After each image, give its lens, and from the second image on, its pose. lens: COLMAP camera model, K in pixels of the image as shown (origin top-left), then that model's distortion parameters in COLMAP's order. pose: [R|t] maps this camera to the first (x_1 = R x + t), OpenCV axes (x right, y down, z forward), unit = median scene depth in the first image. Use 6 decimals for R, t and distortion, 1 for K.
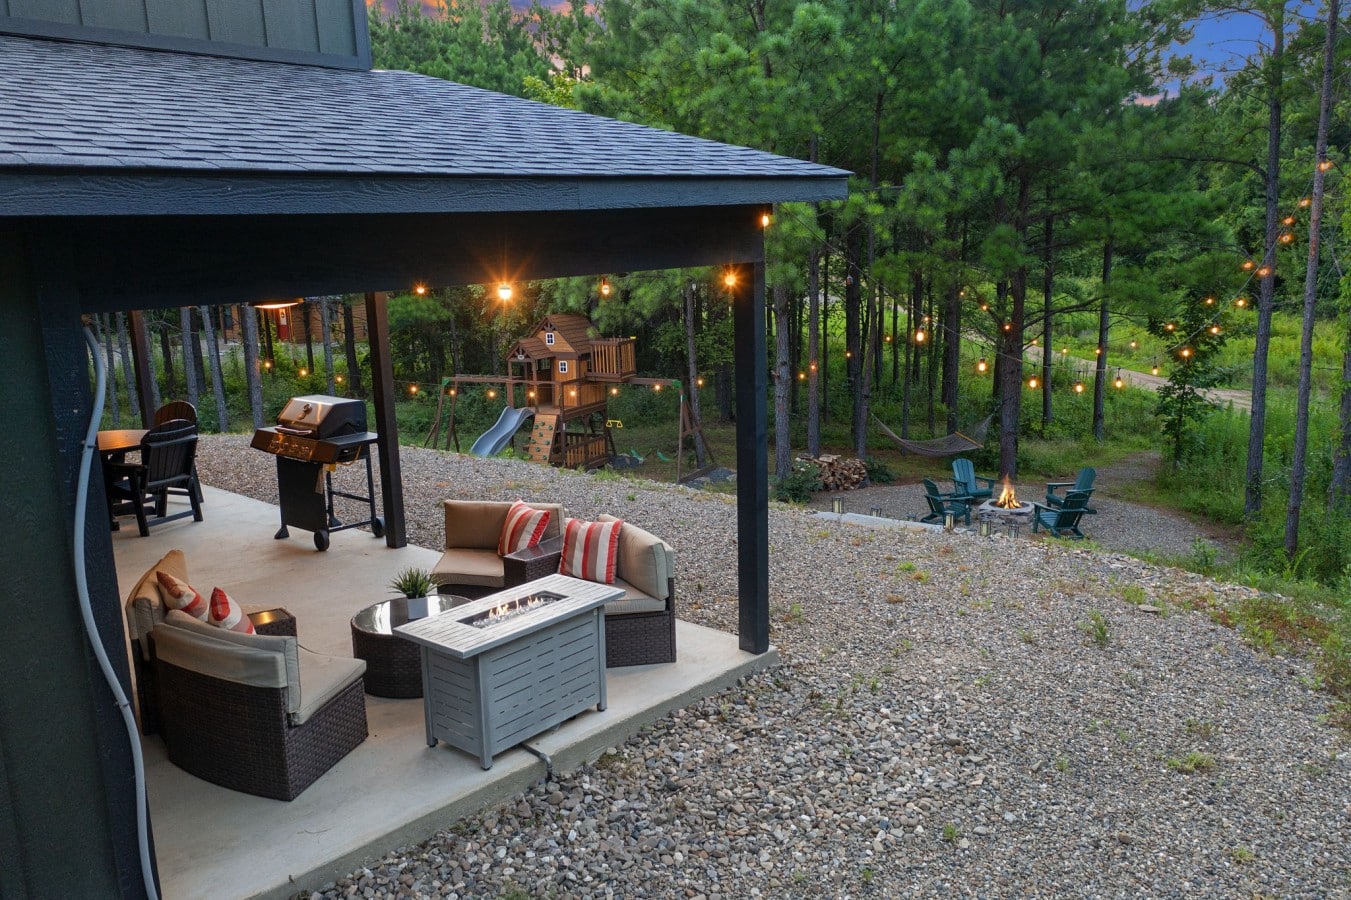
lens RADIAL K [[1077.9, 0, 670.1], [0, 1077.9, 447.9], [0, 0, 1]] dist [-0.000288, 0.003676]
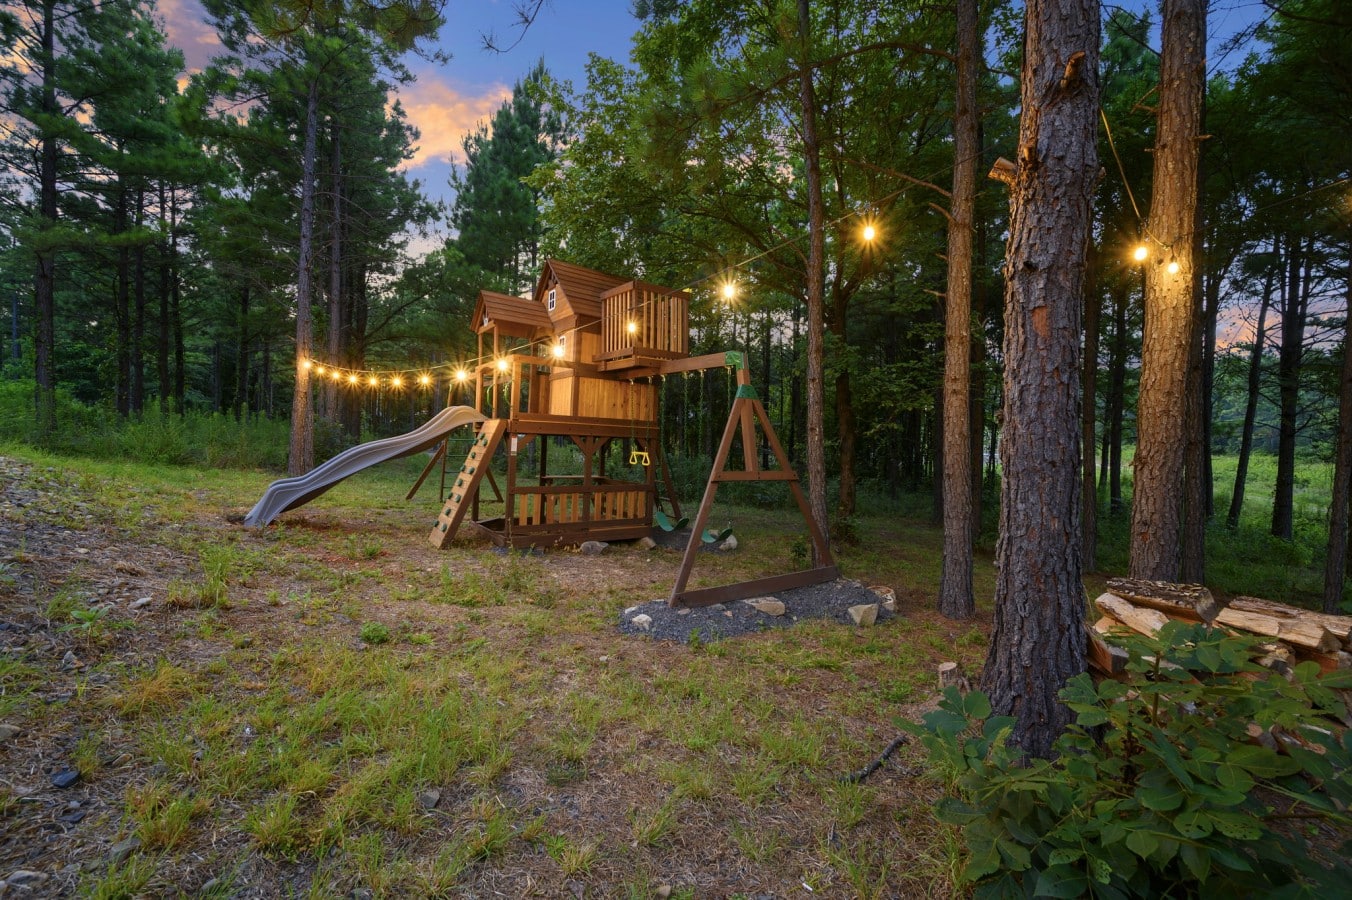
lens RADIAL K [[530.7, 0, 677.4], [0, 530.7, 450.4], [0, 0, 1]] dist [-0.001035, -0.000232]
pose [[0.889295, 0.061228, -0.453216, 0.103738], [-0.138207, 0.980642, -0.138706, 0.008783], [0.435950, 0.185989, 0.880543, 1.024863]]
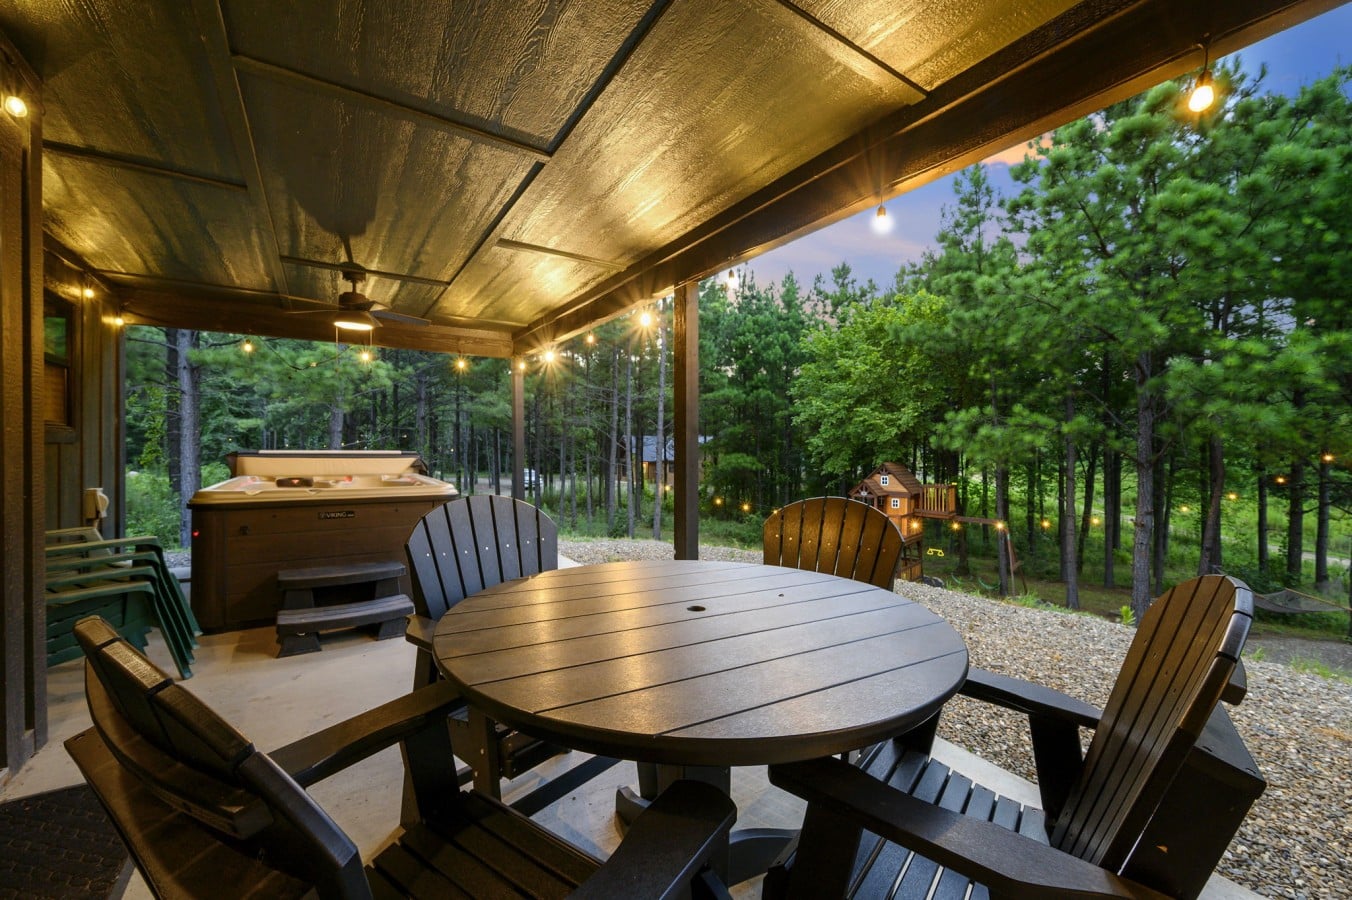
lens RADIAL K [[530.7, 0, 677.4], [0, 530.7, 450.4], [0, 0, 1]] dist [-0.001035, -0.000232]
pose [[0.969091, 0.042090, -0.243085, -0.255283], [-0.084853, 0.982089, -0.168231, -0.012446], [0.231650, 0.183657, 0.955305, 0.431125]]
